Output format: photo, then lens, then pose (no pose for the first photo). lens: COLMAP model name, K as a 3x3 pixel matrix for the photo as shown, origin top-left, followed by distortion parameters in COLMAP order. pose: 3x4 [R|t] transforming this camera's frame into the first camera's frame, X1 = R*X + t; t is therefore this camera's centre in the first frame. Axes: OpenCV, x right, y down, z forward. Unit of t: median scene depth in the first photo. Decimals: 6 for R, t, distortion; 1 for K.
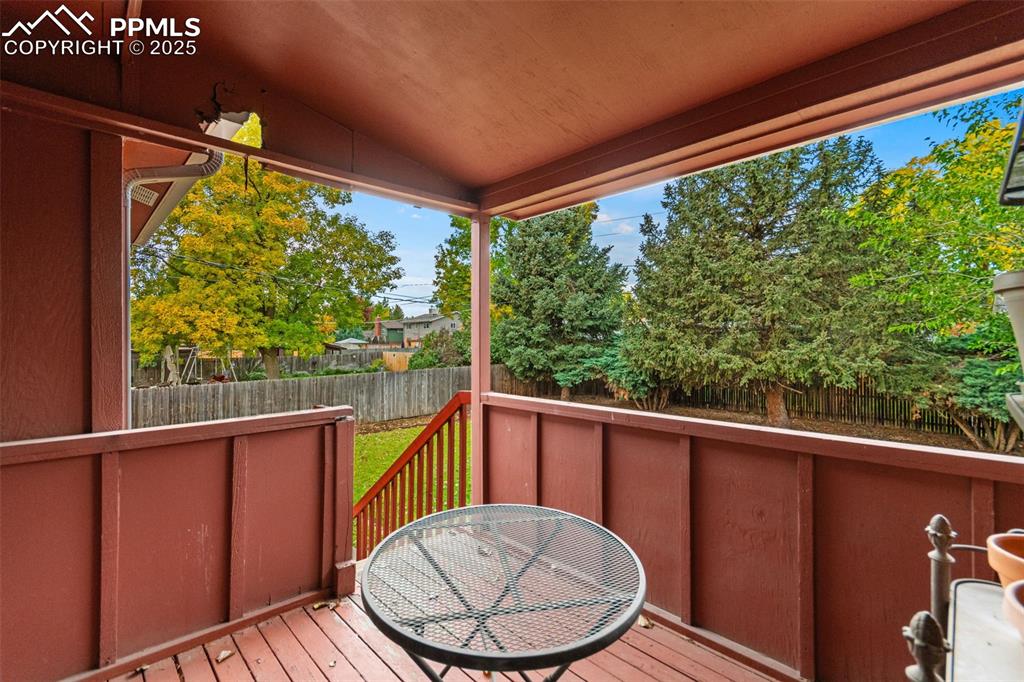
lens RADIAL K [[452.6, 0, 514.5], [0, 452.6, 340.9], [0, 0, 1]] dist [0.001741, 0.000684]
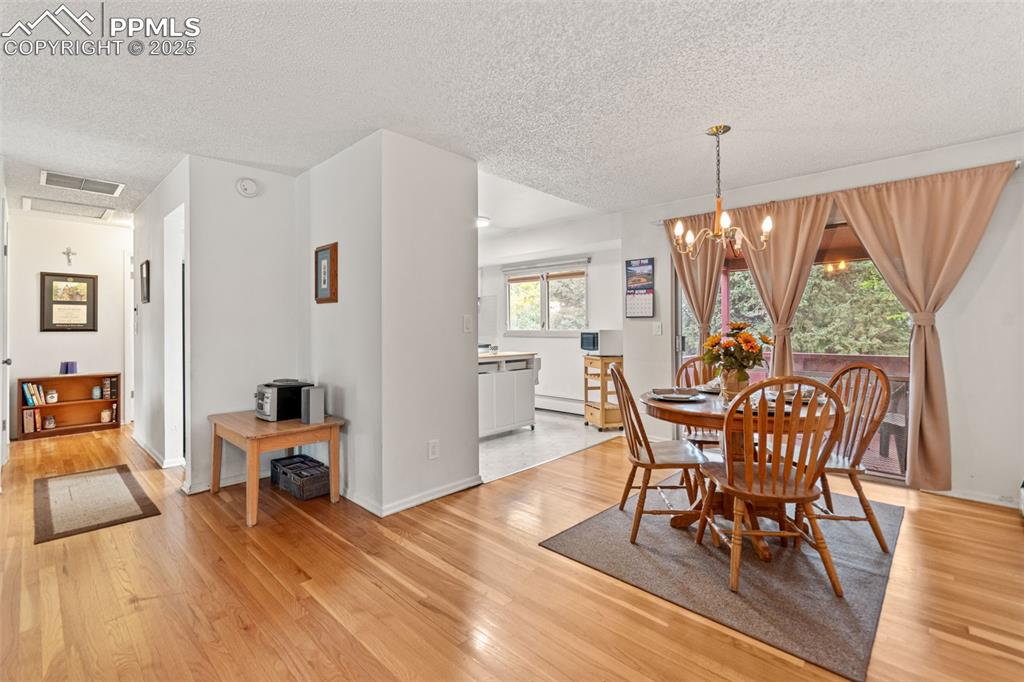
lens RADIAL K [[452.6, 0, 505.8], [0, 452.6, 327.2], [0, 0, 1]] dist [0.001741, 0.000684]
pose [[0.999546, -0.005603, 0.029598, -0.356364], [0.005597, 0.999984, 0.000283, -0.001697], [-0.029600, -0.000117, 0.999562, -0.339779]]
